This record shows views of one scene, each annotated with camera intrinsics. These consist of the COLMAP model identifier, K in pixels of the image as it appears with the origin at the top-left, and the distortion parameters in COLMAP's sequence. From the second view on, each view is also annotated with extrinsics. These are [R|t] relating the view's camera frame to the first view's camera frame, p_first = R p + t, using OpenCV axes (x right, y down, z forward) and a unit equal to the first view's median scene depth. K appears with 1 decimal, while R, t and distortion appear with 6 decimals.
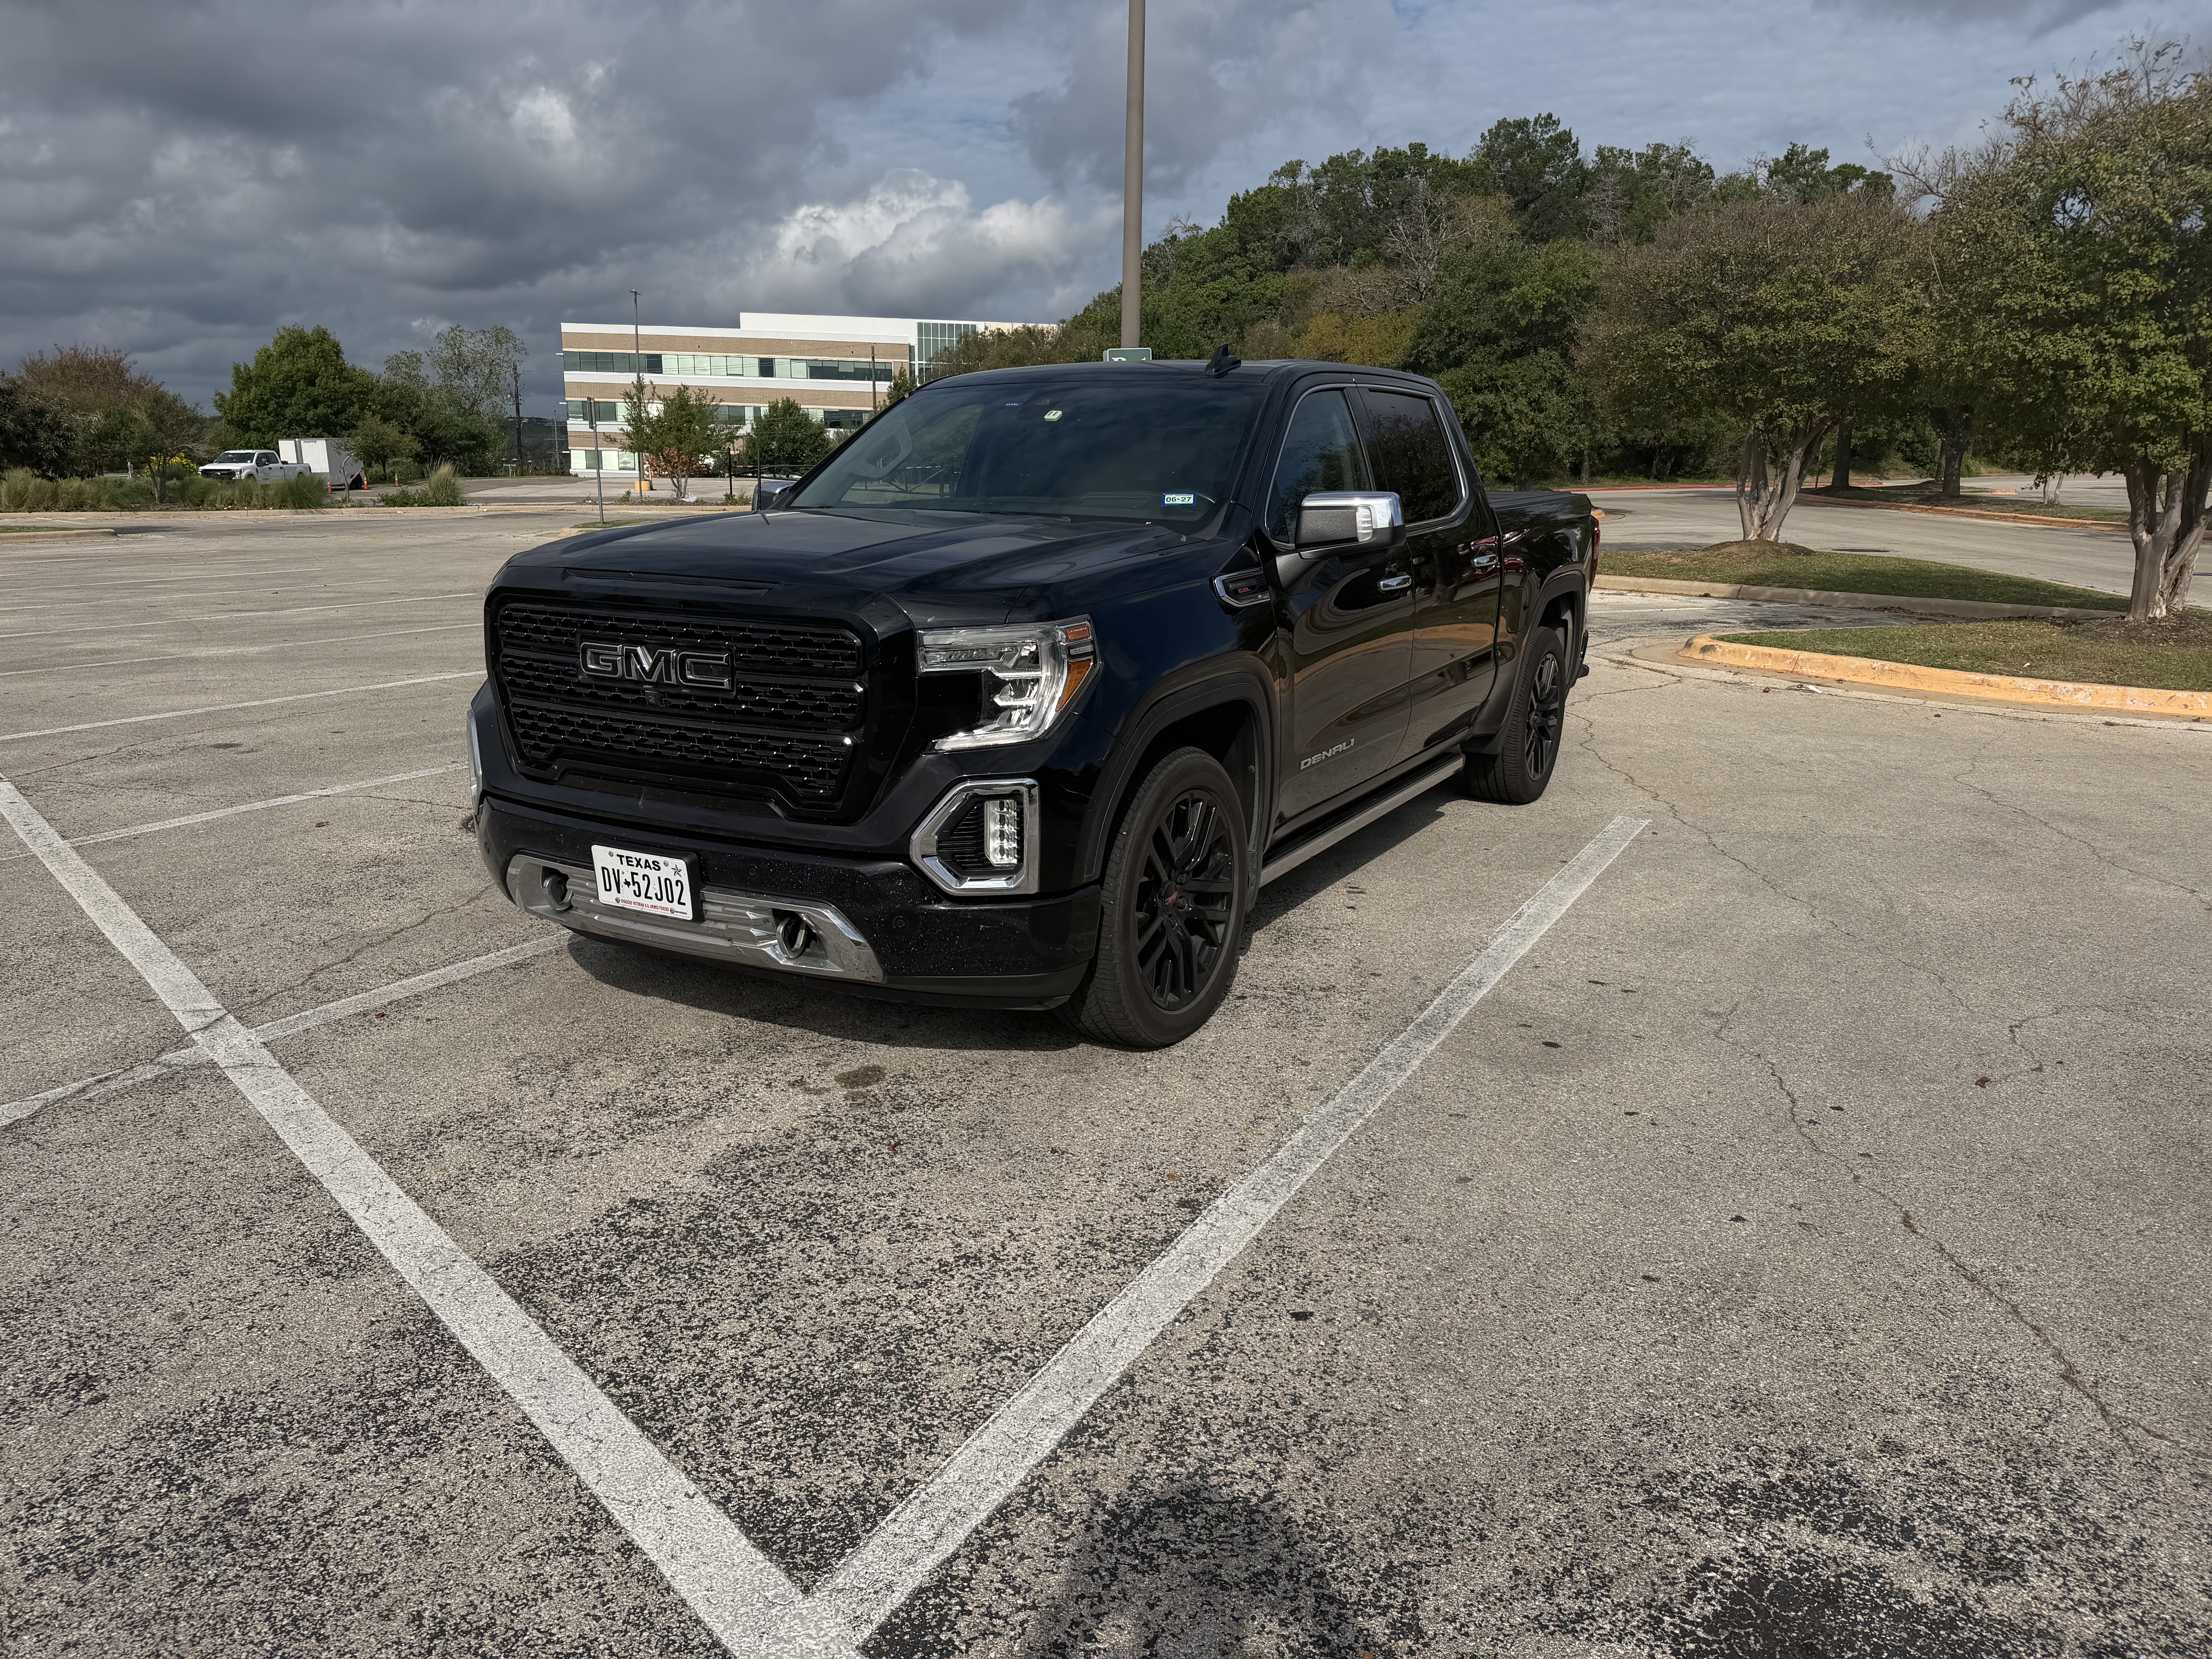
lens RADIAL K [[1559.8, 0, 1106.0], [0, 1559.8, 829.5], [0, 0, 1]] dist [0.049965, -0.074016]
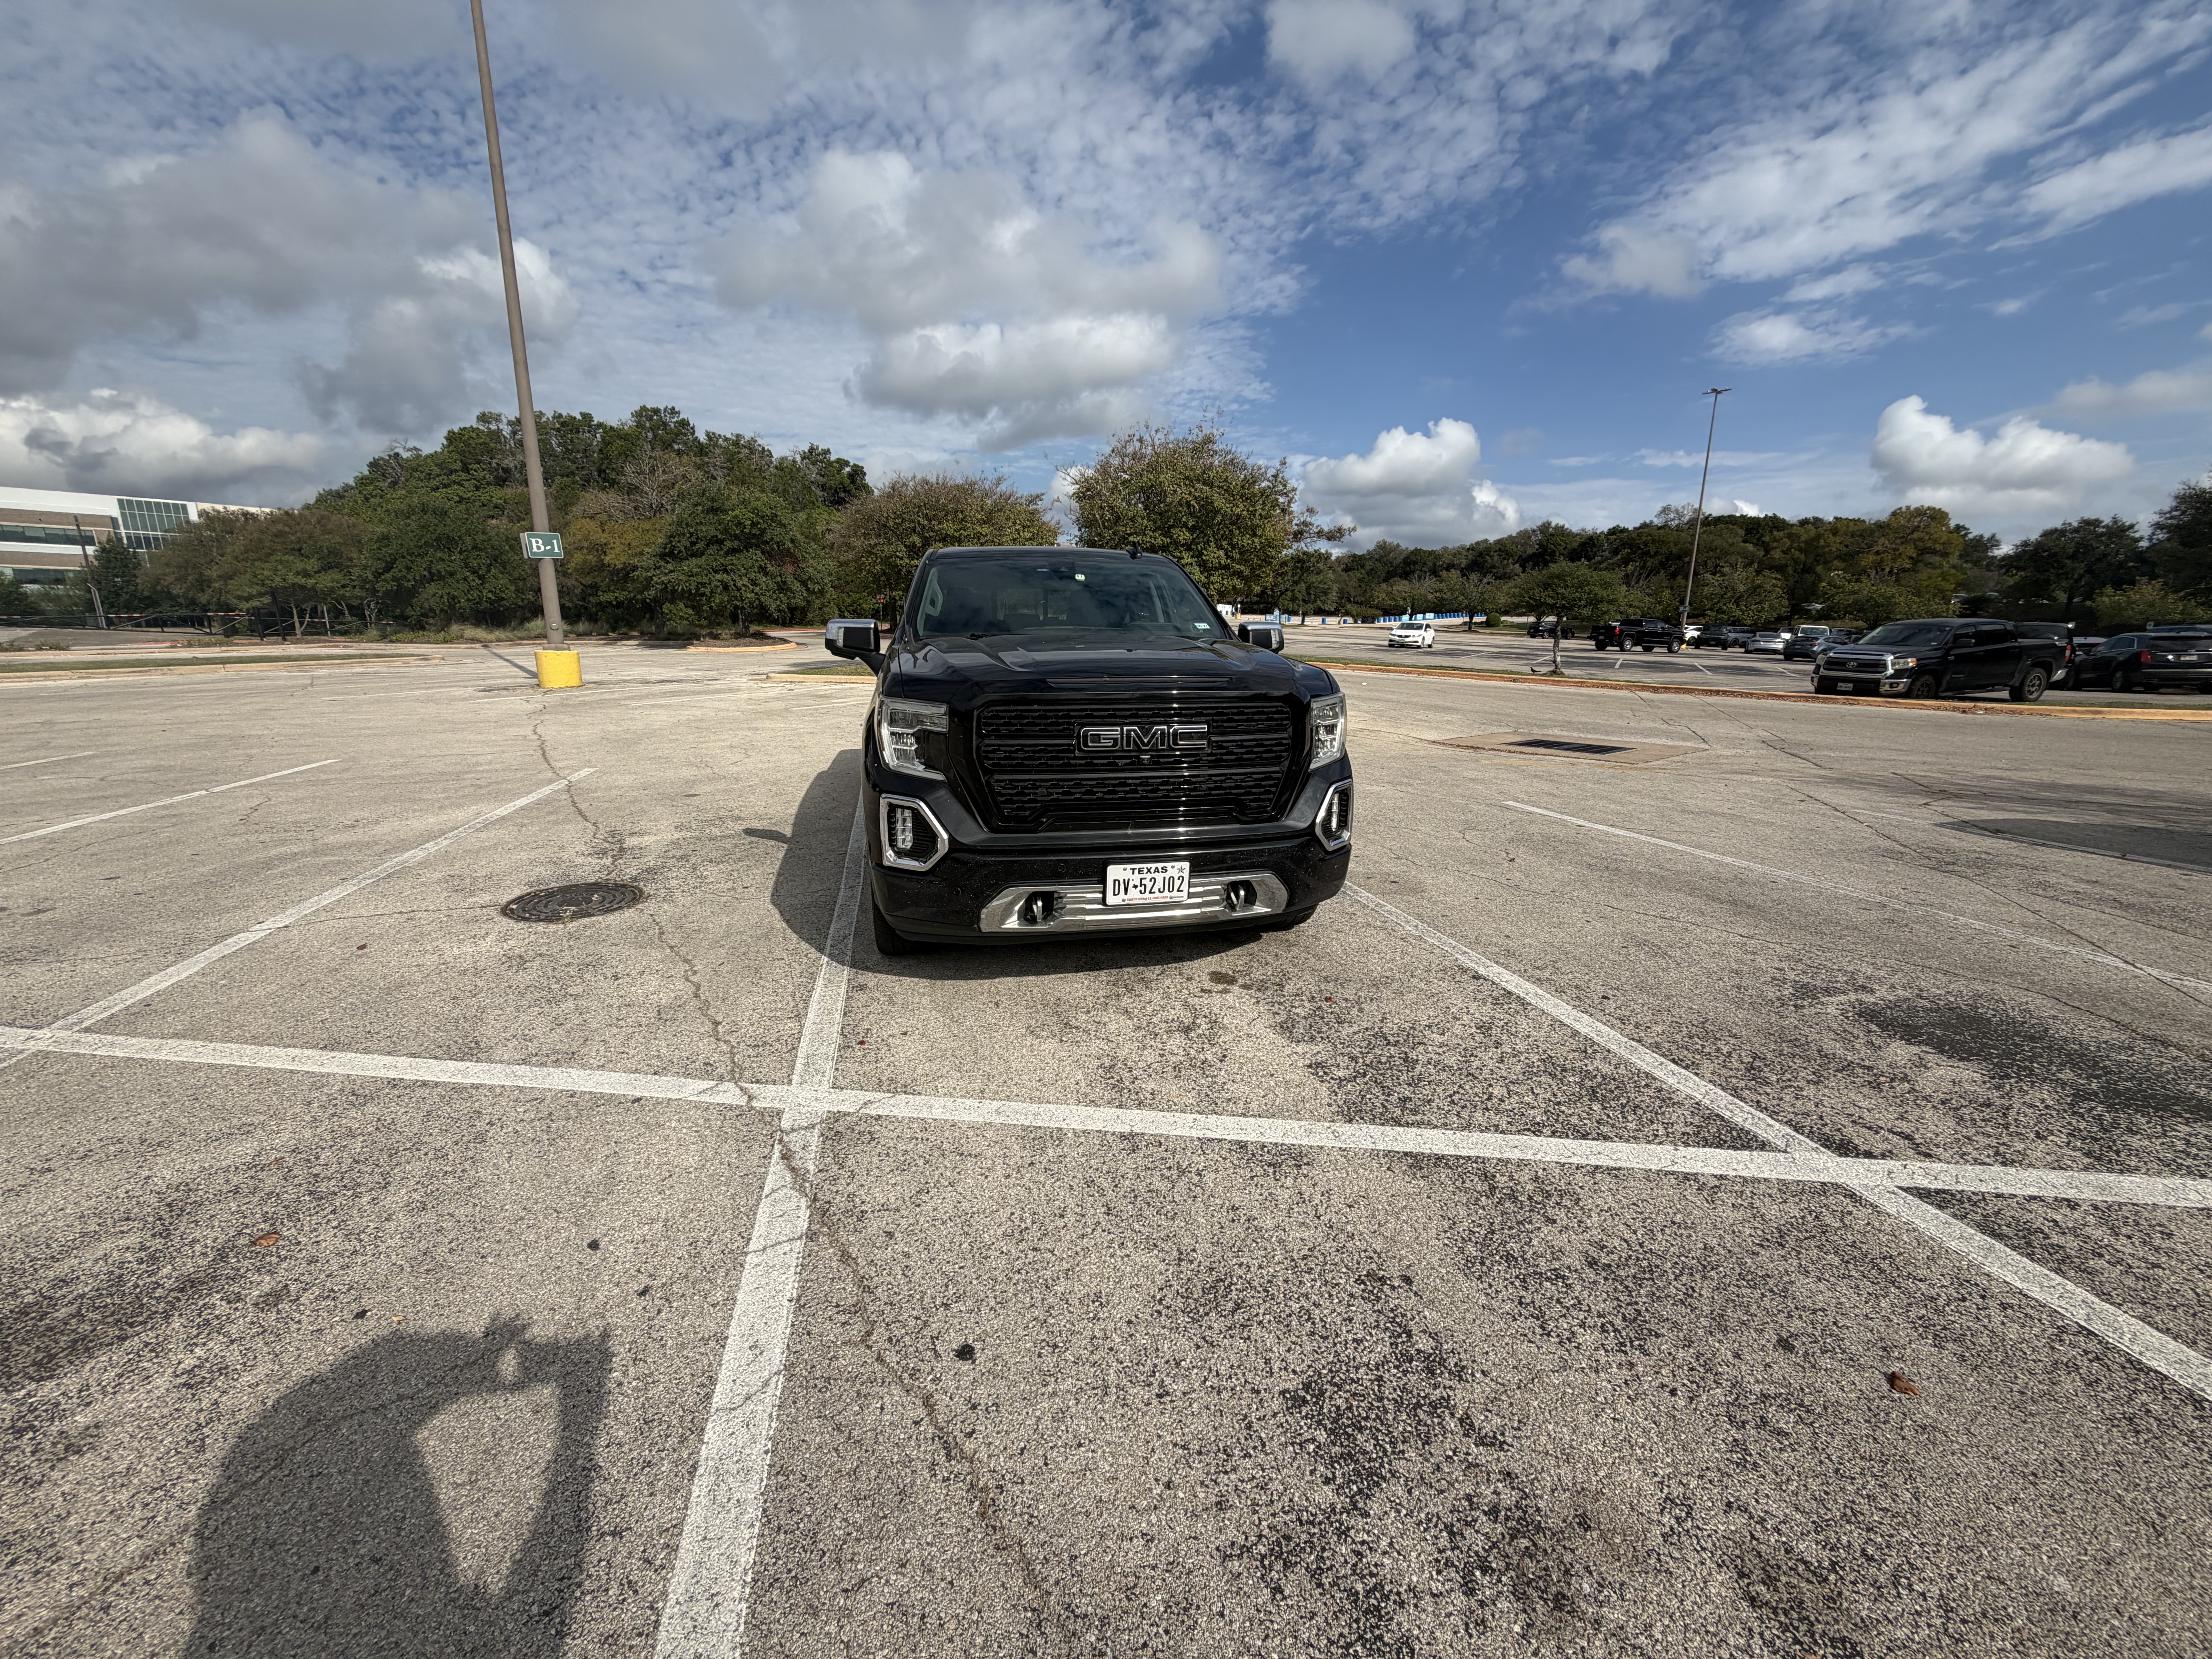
lens RADIAL K [[879.3, 0, 1106.0], [0, 879.3, 829.5], [0, 0, 1]] dist [-0.001968, 0.001010]
pose [[0.748032, -0.154576, 0.645411, -0.816076], [0.149869, 0.986721, 0.062620, -0.071954], [-0.646520, 0.049885, 0.761265, 0.362283]]
